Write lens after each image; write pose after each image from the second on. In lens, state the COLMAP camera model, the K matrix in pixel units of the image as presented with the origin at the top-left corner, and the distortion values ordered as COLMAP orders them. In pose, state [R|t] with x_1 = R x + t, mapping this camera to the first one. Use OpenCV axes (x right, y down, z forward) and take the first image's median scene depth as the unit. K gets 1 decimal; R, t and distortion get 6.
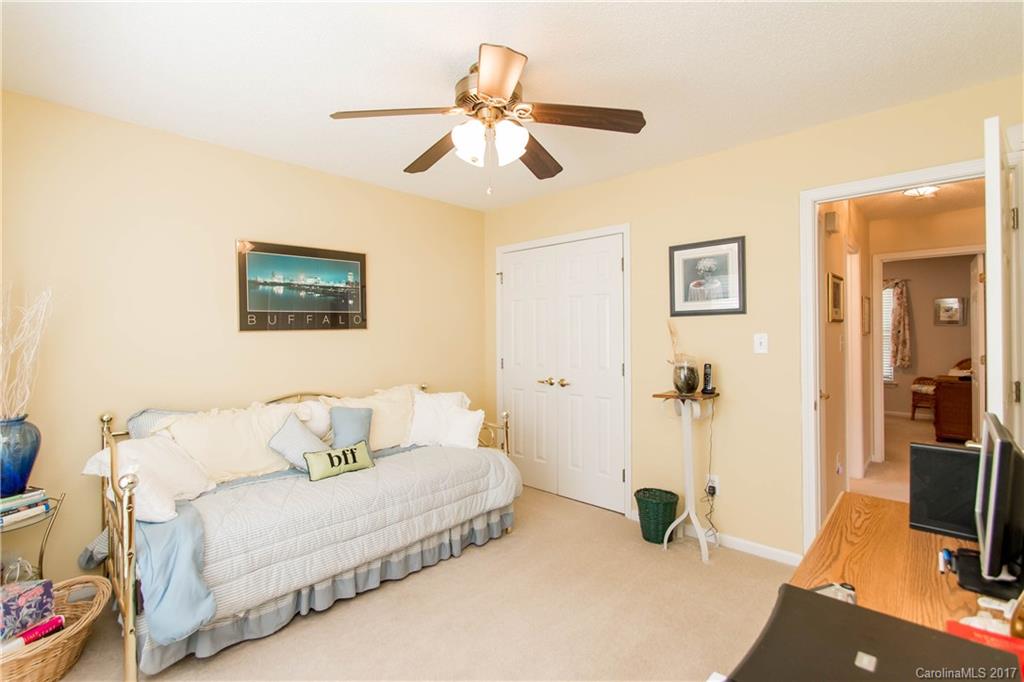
lens RADIAL K [[476.0, 0, 505.9], [0, 476.0, 333.6], [0, 0, 1]] dist [0.017878, -0.008905]
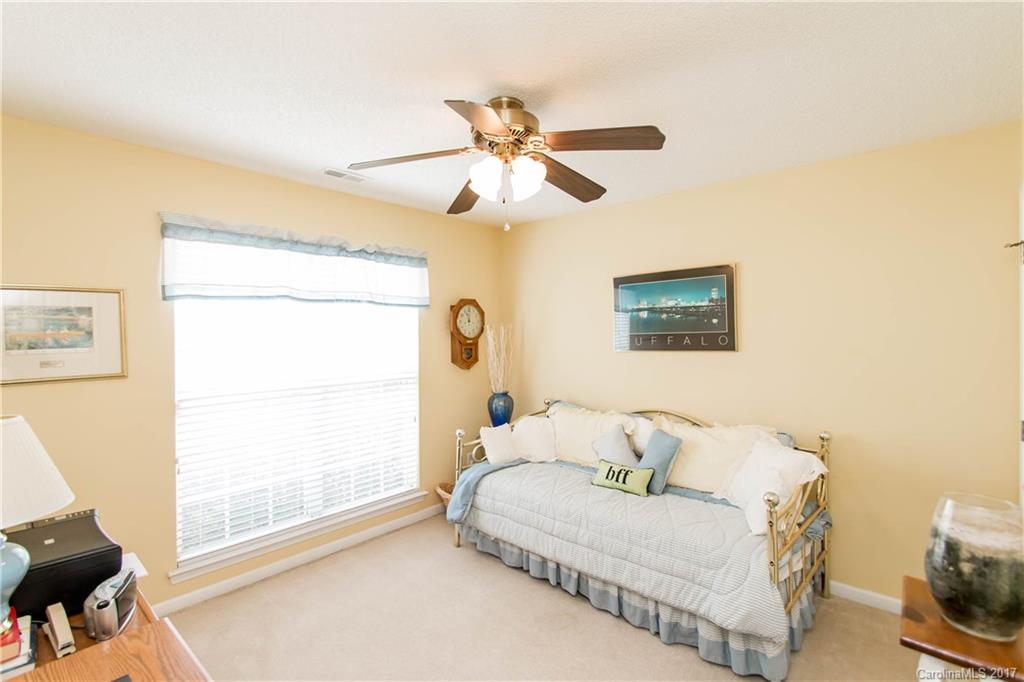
lens RADIAL K [[476.0, 0, 505.9], [0, 476.0, 333.6], [0, 0, 1]] dist [0.017878, -0.008905]
pose [[0.014872, 0.006704, -0.999867, 0.637213], [0.002166, 0.999975, 0.006737, -0.054894], [0.999887, -0.002266, 0.014857, 0.658268]]
